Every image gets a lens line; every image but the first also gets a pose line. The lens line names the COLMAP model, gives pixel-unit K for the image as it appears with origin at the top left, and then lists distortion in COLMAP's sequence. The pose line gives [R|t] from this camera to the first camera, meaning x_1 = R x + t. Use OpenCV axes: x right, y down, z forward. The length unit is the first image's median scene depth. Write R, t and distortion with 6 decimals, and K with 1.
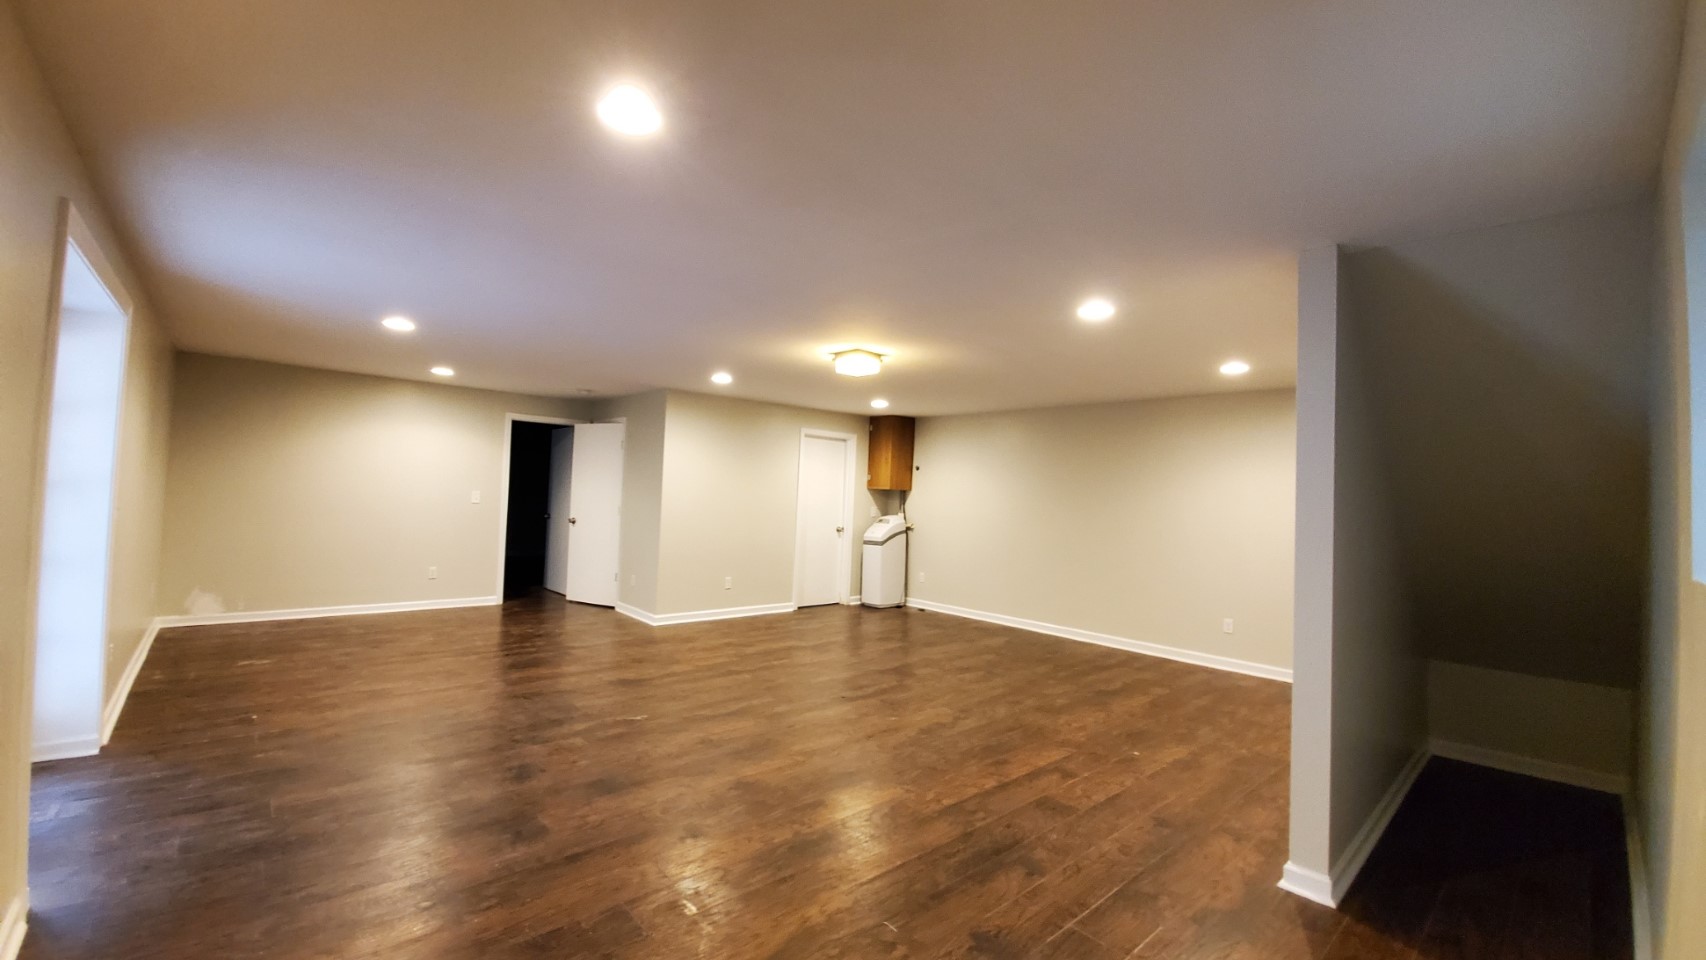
lens RADIAL K [[678.3, 0, 840.1], [0, 678.3, 478.0], [0, 0, 1]] dist [0.000249, -0.000145]
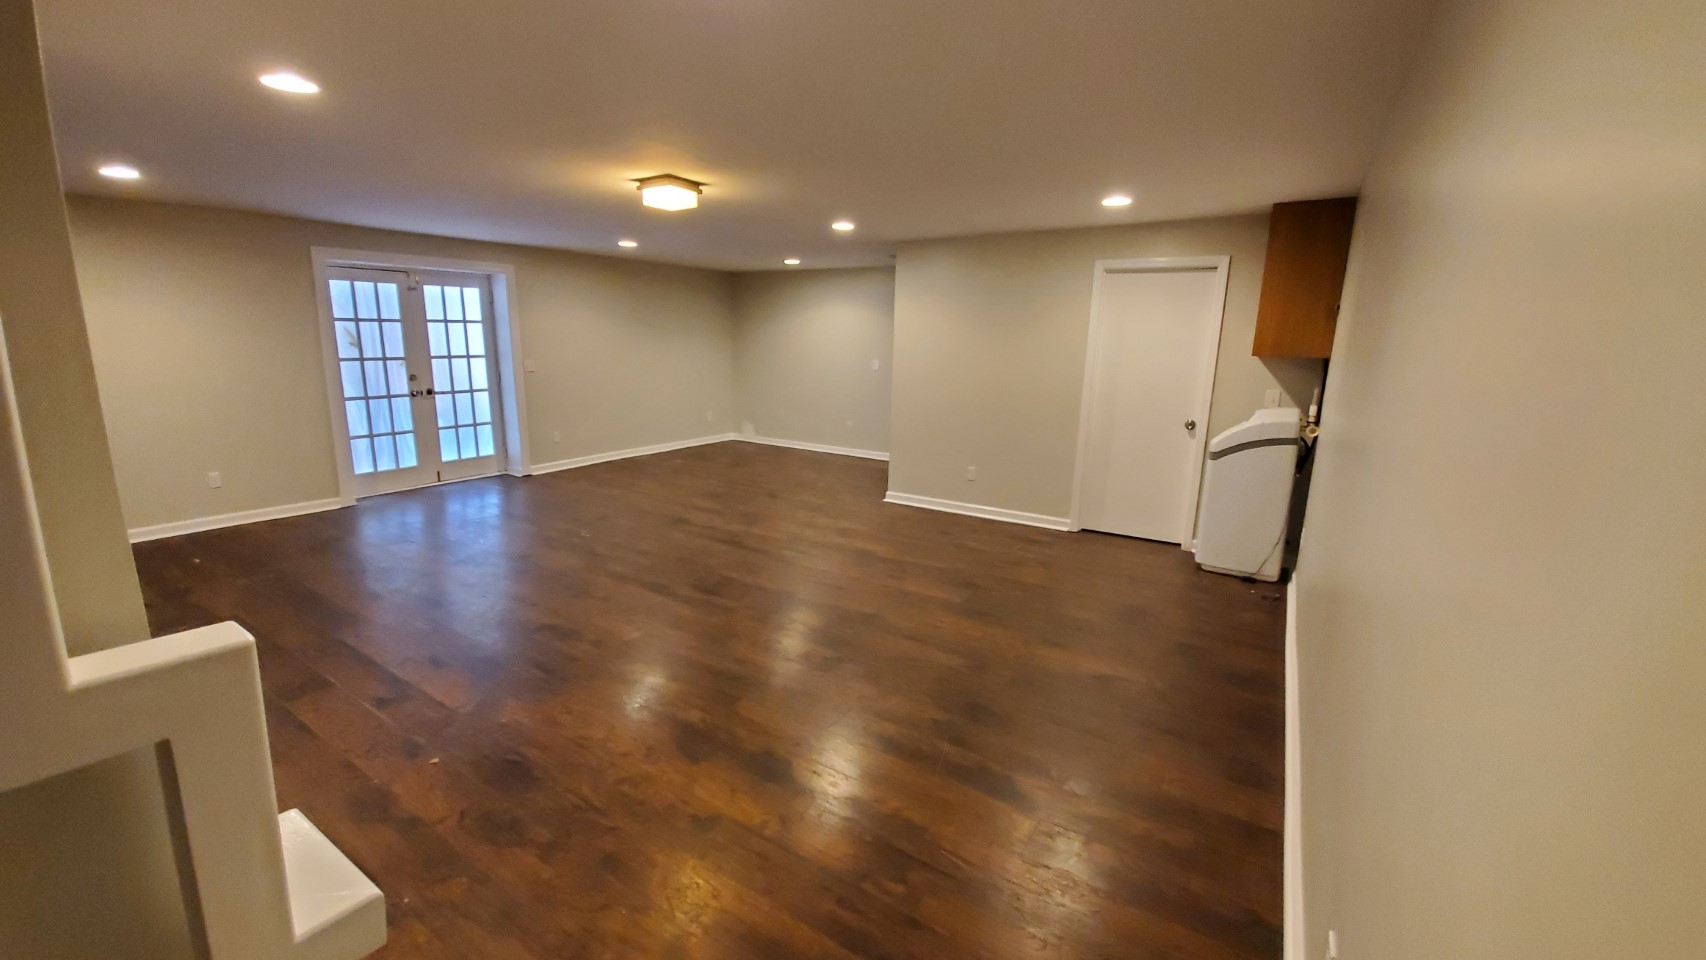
lens RADIAL K [[678.3, 0, 831.2], [0, 678.3, 476.2], [0, 0, 1]] dist [0.000249, -0.000145]
pose [[0.243934, 0.161462, -0.956256, 1.109126], [0.016711, 0.985197, 0.170612, 0.029920], [0.969648, -0.057598, 0.237625, 1.227818]]
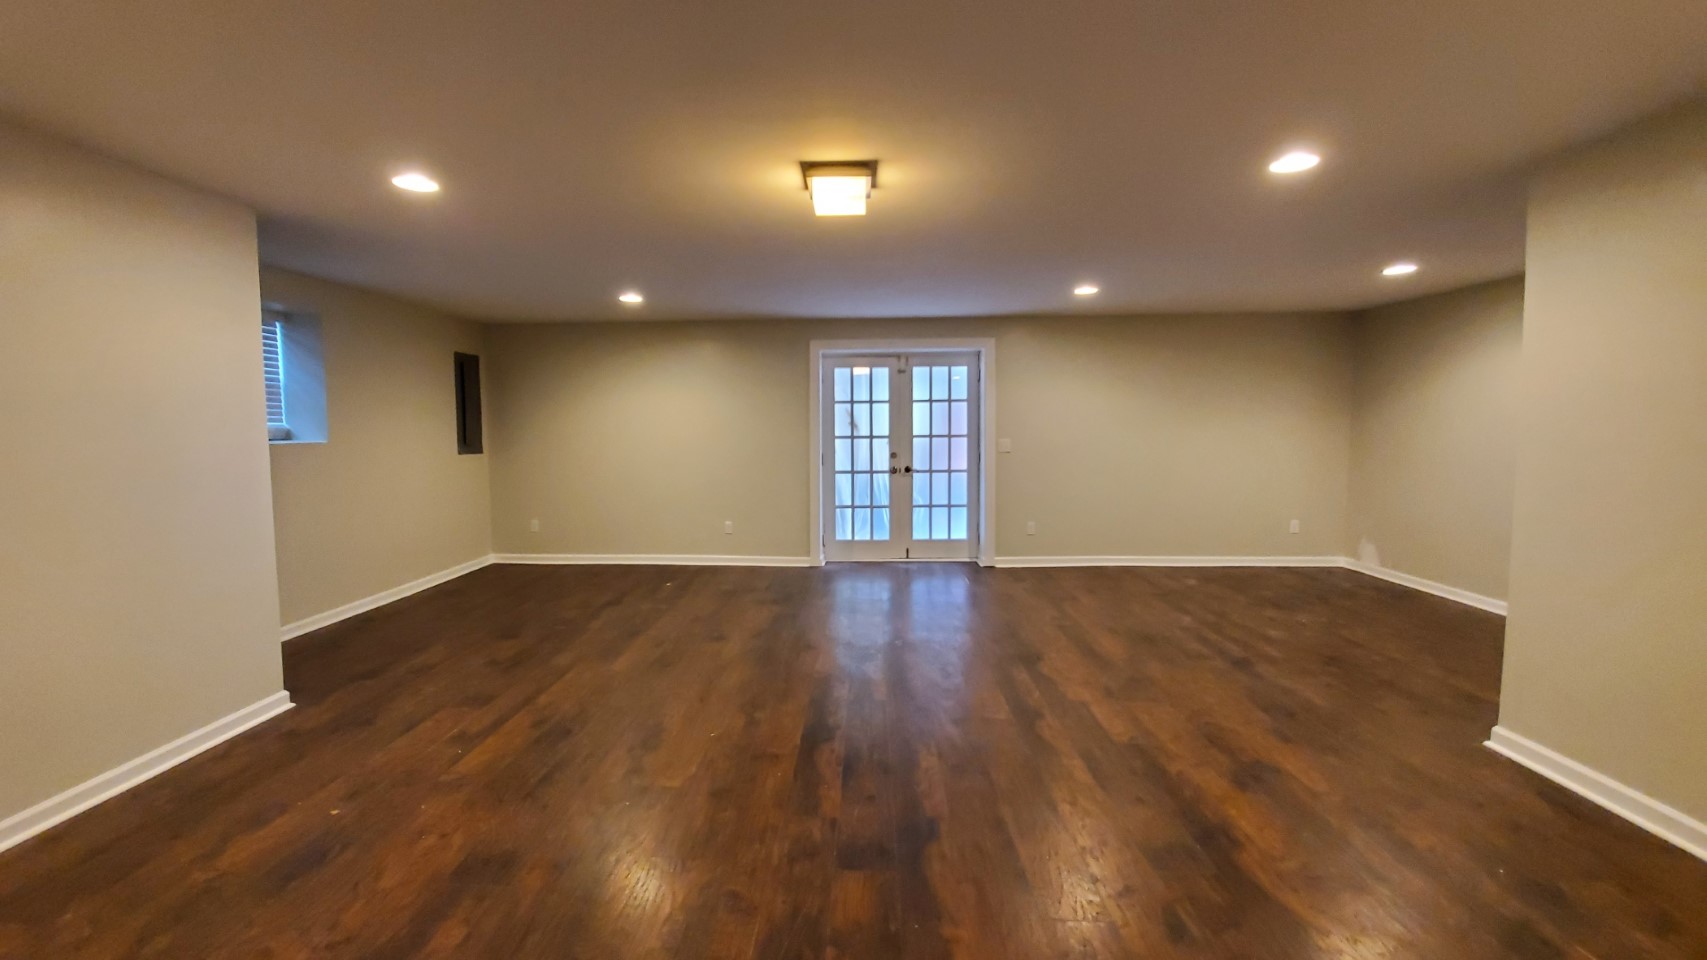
lens RADIAL K [[678.7, 0, 839.1], [0, 678.7, 480.2], [0, 0, 1]] dist [0.000249, -0.000145]
pose [[-0.703961, 0.017629, -0.710020, 0.548285], [-0.003963, 0.999579, 0.028747, 0.073852], [0.710228, 0.023051, -0.703594, 1.774072]]
